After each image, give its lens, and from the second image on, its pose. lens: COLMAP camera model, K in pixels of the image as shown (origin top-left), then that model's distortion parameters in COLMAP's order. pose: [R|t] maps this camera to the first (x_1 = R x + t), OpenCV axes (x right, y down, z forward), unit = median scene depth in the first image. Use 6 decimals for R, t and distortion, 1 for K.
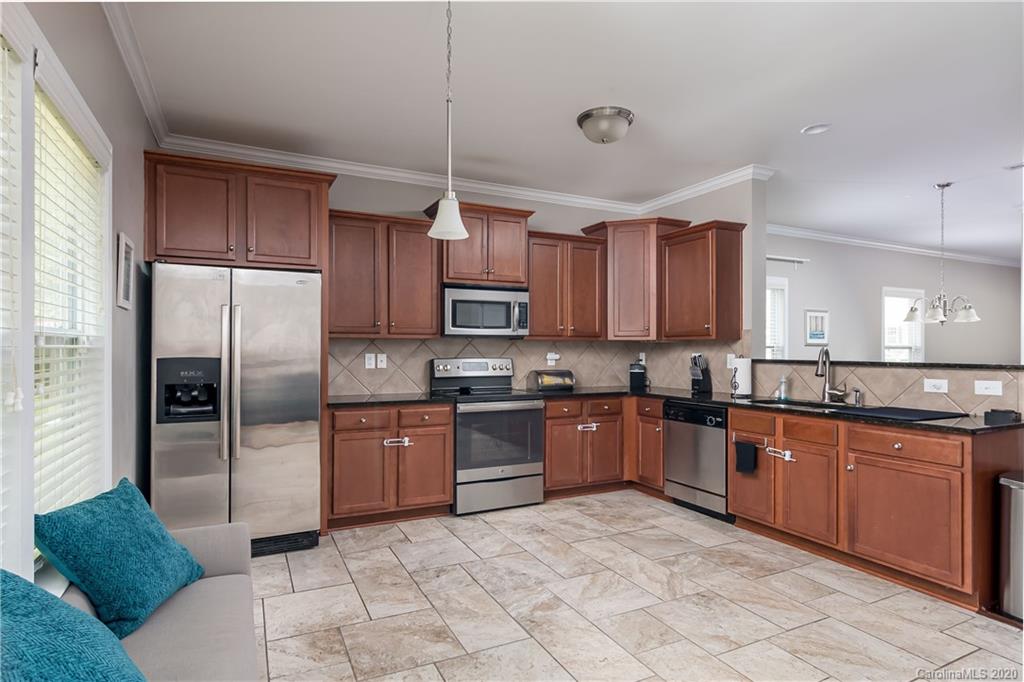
lens RADIAL K [[551.5, 0, 506.1], [0, 551.5, 348.1], [0, 0, 1]] dist [-0.000065, 0.003302]
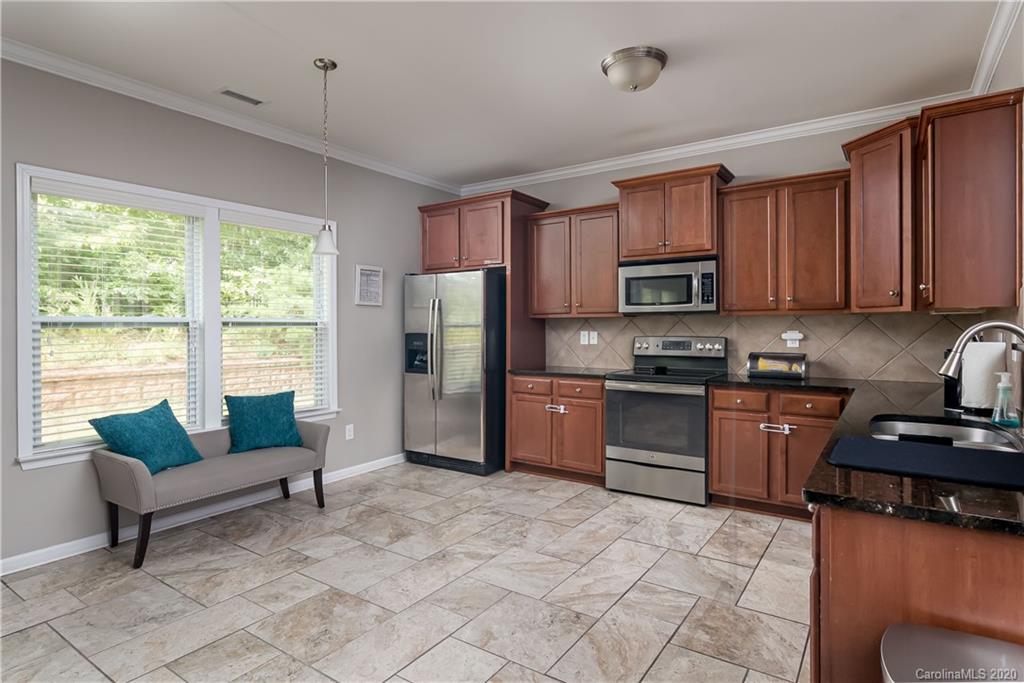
lens RADIAL K [[551.5, 0, 503.1], [0, 551.5, 330.5], [0, 0, 1]] dist [-0.000065, 0.003302]
pose [[0.480683, 0.002157, -0.876892, 0.725930], [0.005689, 0.999968, 0.005578, 0.001411], [0.876876, -0.007670, 0.480656, 0.341981]]
